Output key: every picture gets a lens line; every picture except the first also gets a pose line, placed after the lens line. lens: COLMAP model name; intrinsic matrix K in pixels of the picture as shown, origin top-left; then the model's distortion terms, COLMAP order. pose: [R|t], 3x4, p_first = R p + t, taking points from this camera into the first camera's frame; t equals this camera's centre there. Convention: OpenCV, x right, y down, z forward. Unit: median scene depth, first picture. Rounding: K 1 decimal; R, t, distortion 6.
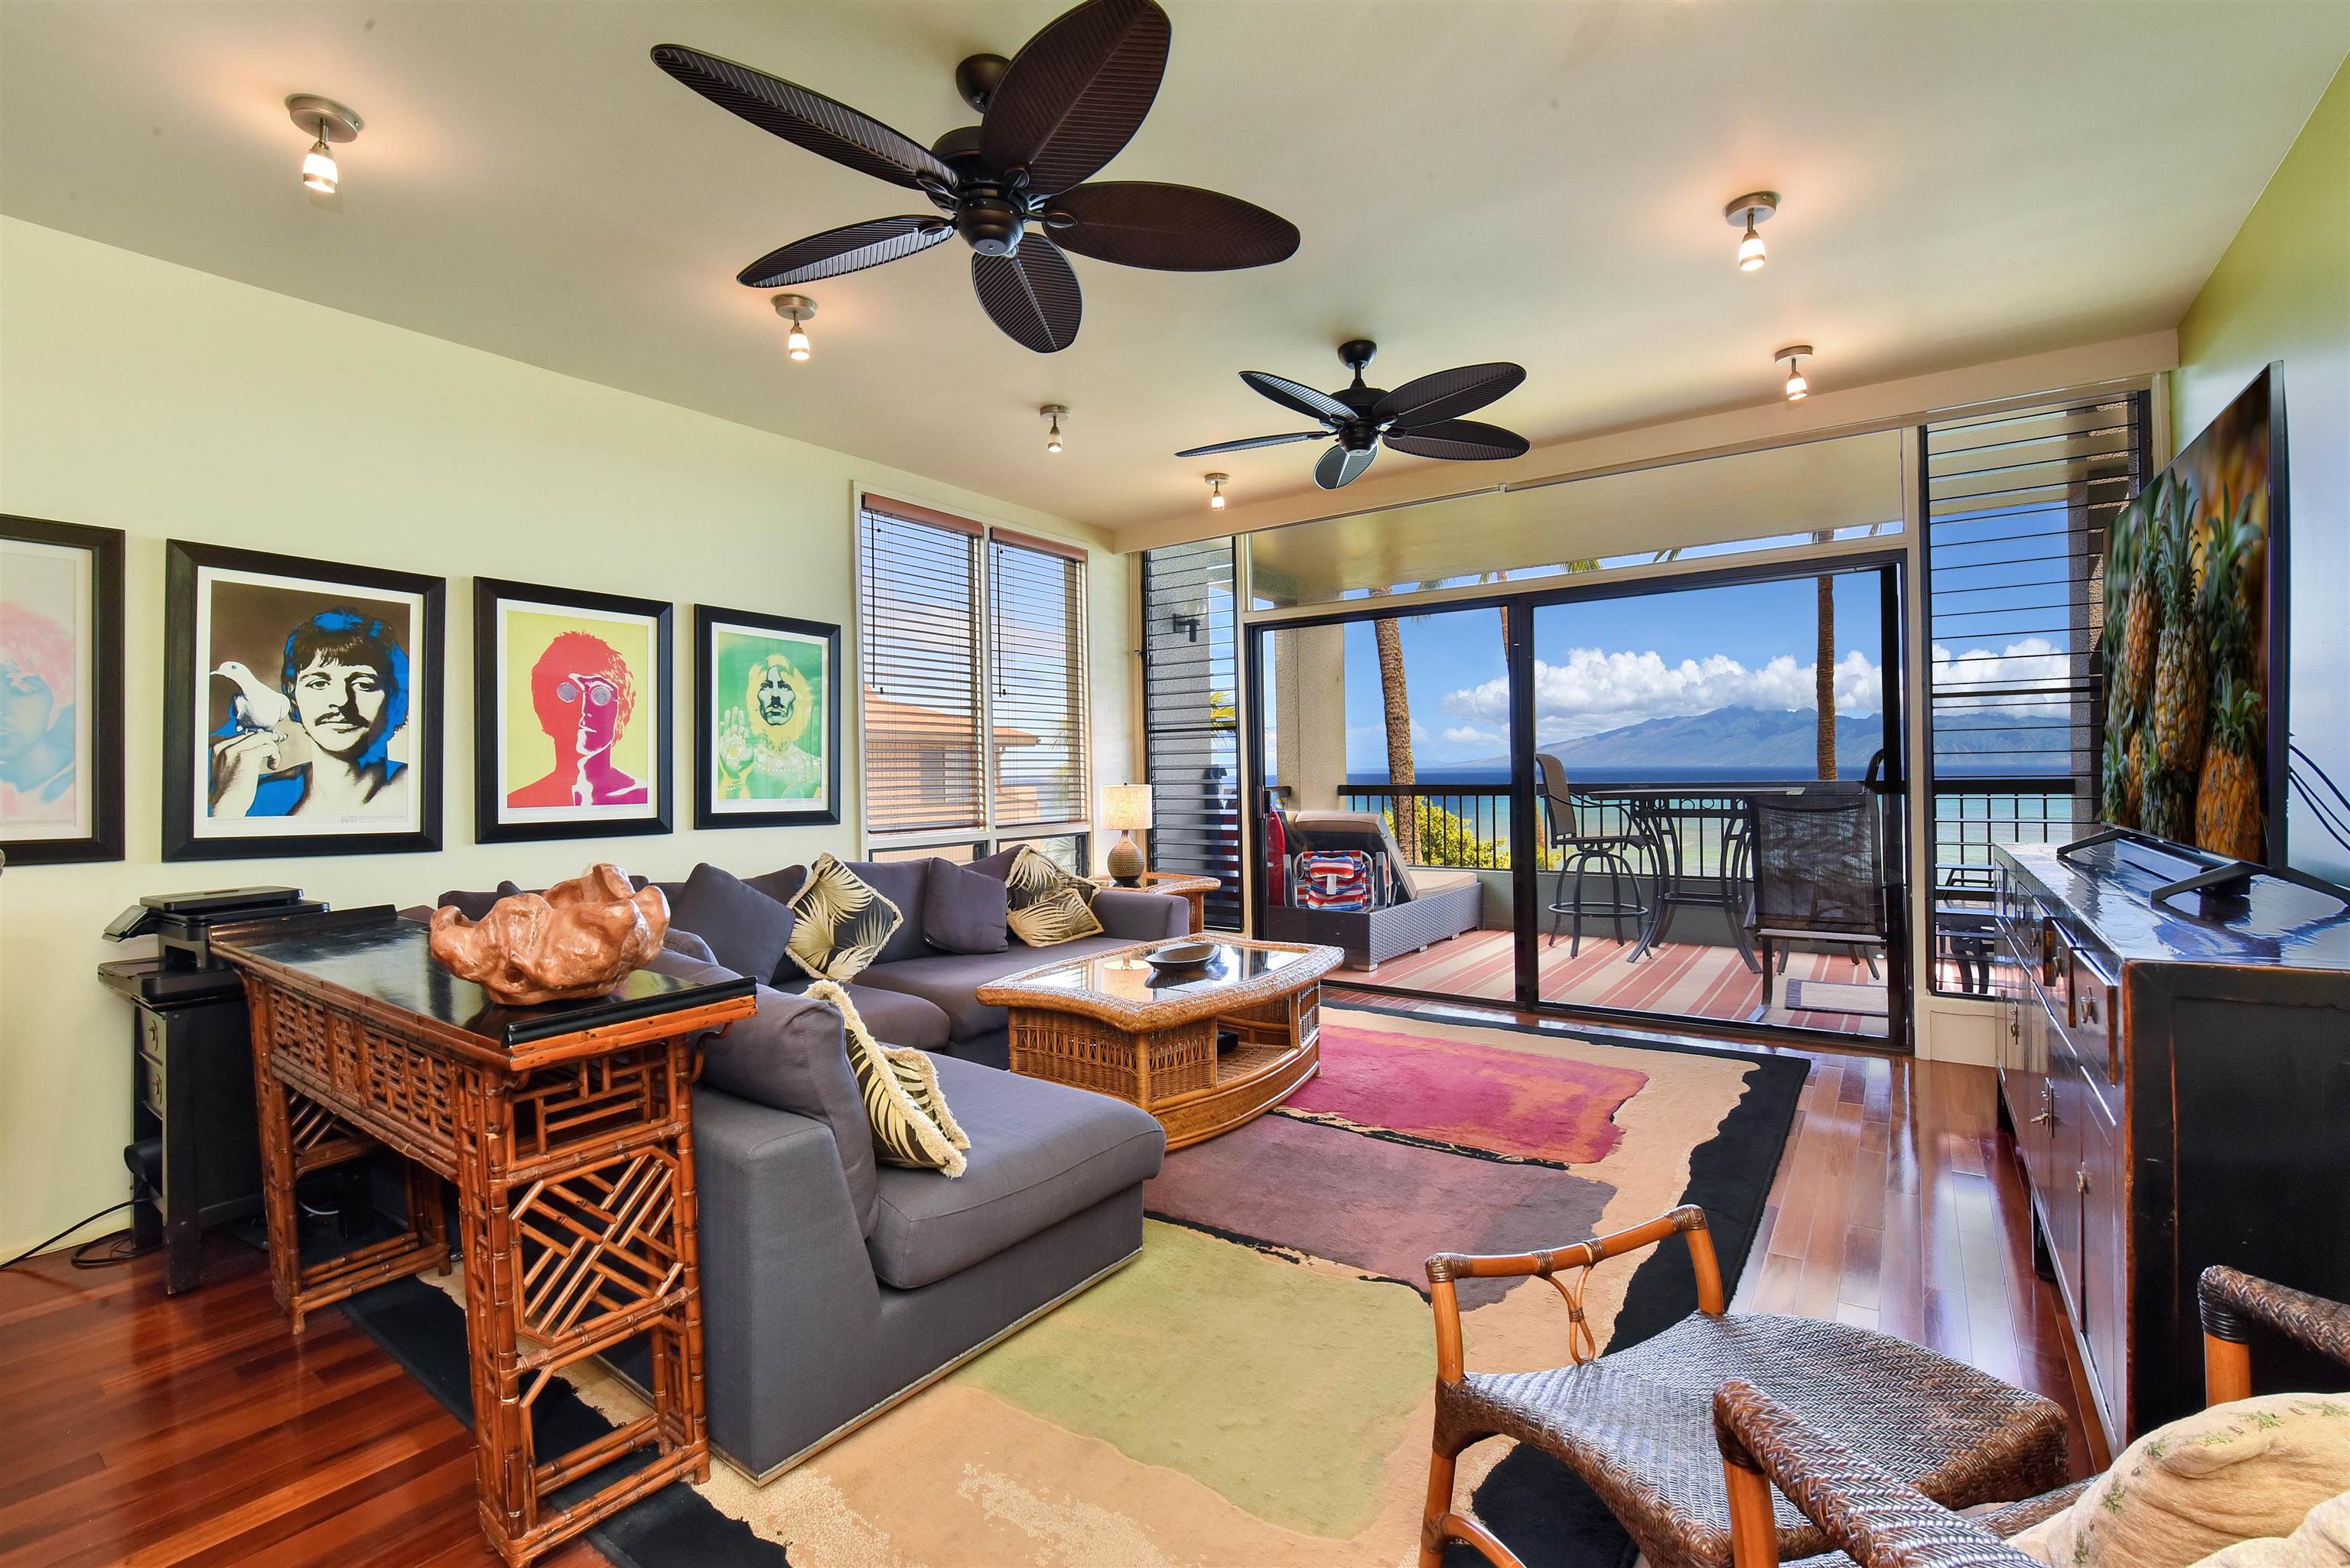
lens RADIAL K [[1020.9, 0, 1169.8], [0, 1020.9, 777.3], [0, 0, 1]] dist [-0.025538, -0.000169]
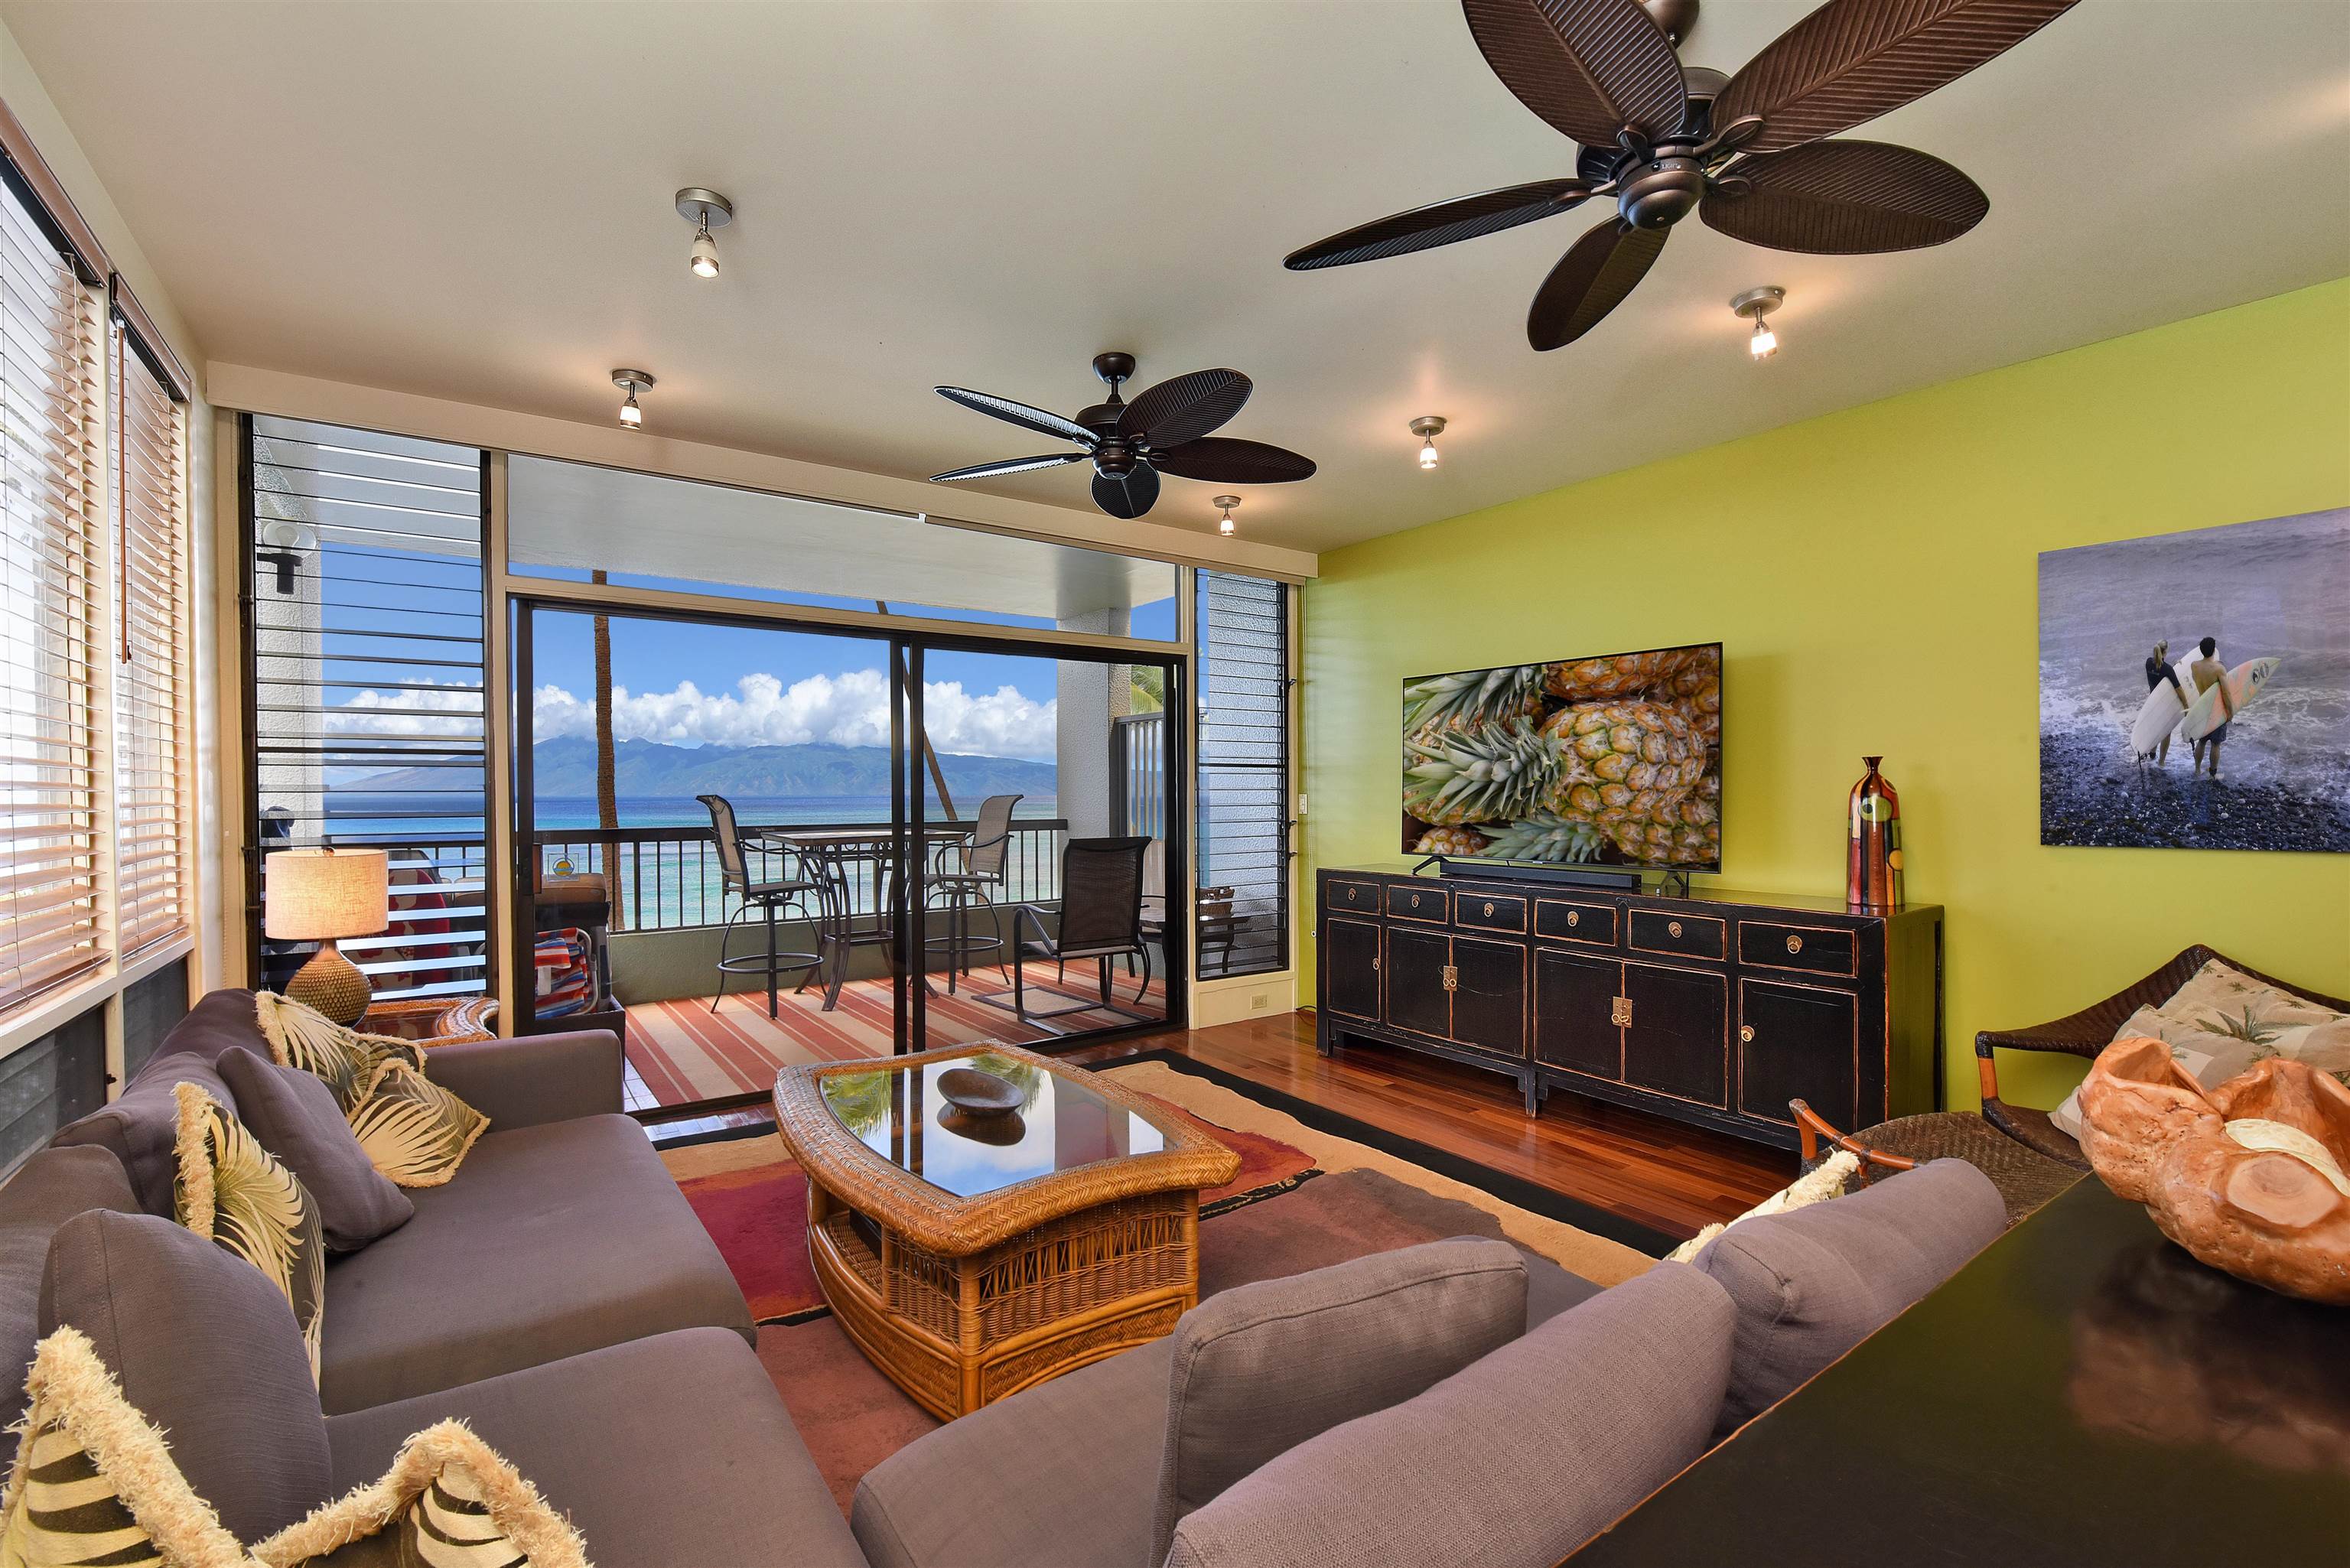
lens RADIAL K [[1003.4, 0, 1188.1], [0, 1003.4, 792.7], [0, 0, 1]] dist [-0.002399, -0.002753]
pose [[0.343557, 0.013742, 0.939031, -0.344823], [0.002139, 0.999879, -0.015415, -0.012532], [-0.939129, 0.007304, 0.343486, 0.352457]]
